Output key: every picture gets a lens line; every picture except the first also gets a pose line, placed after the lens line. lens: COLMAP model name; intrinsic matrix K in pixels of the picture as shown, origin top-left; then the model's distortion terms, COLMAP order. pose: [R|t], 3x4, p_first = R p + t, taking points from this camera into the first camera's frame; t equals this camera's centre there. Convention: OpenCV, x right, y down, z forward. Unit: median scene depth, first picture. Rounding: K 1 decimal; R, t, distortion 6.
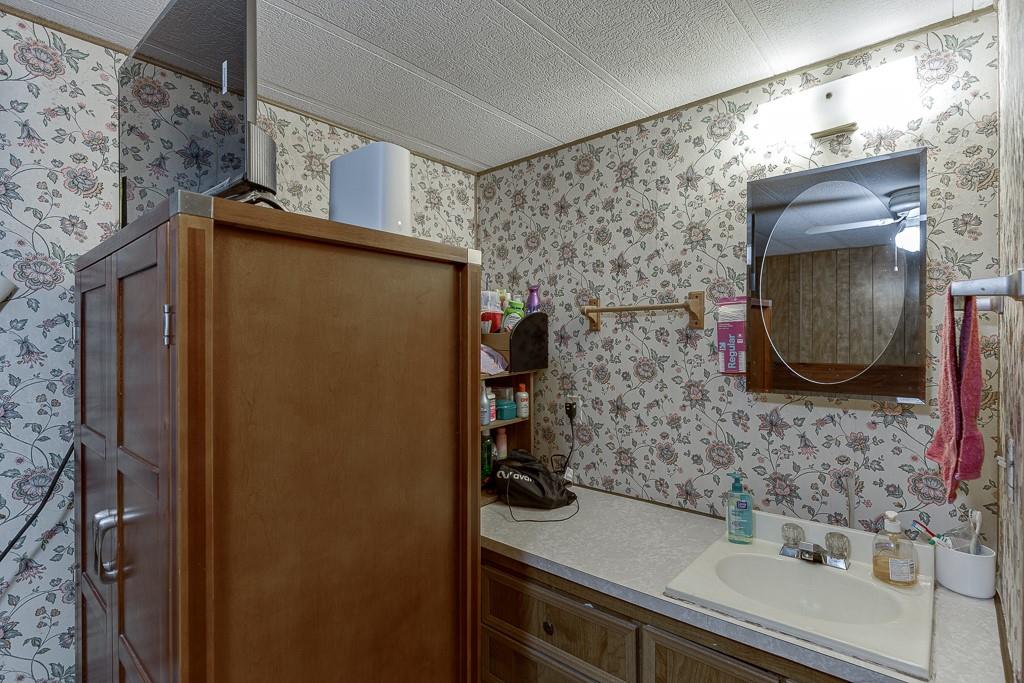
lens RADIAL K [[487.0, 0, 503.0], [0, 487.0, 344.8], [0, 0, 1]] dist [-0.005501, -0.001373]
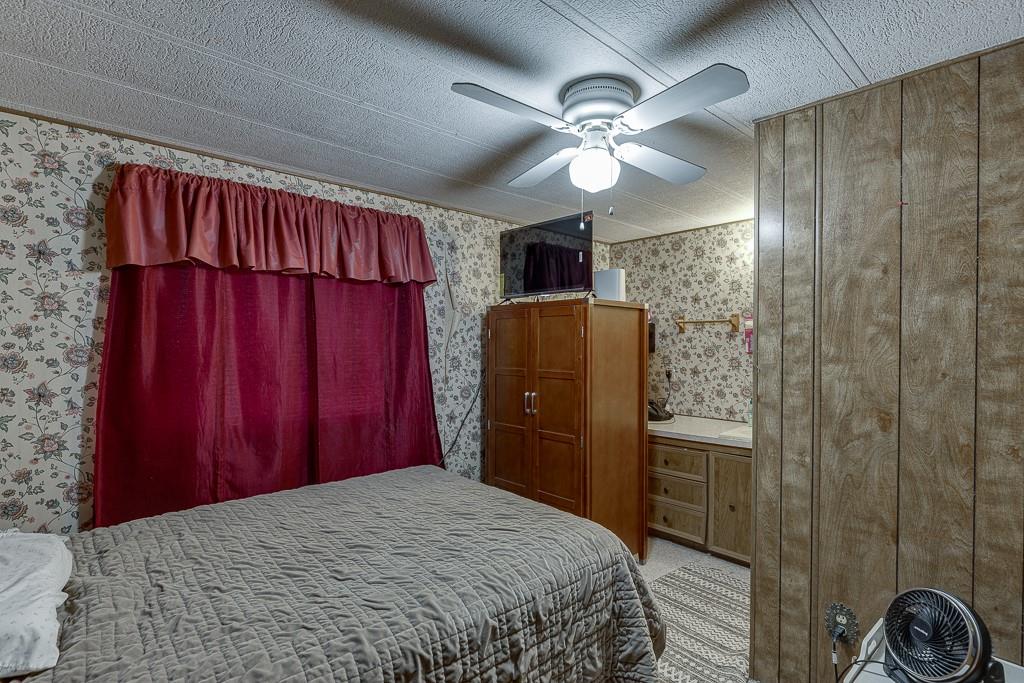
lens RADIAL K [[487.0, 0, 507.5], [0, 487.0, 344.2], [0, 0, 1]] dist [-0.005501, -0.001373]
pose [[0.995147, 0.002401, -0.098368, -0.337540], [-0.002592, 0.999995, -0.001808, 0.024446], [0.098363, 0.002054, 0.995148, -1.073217]]
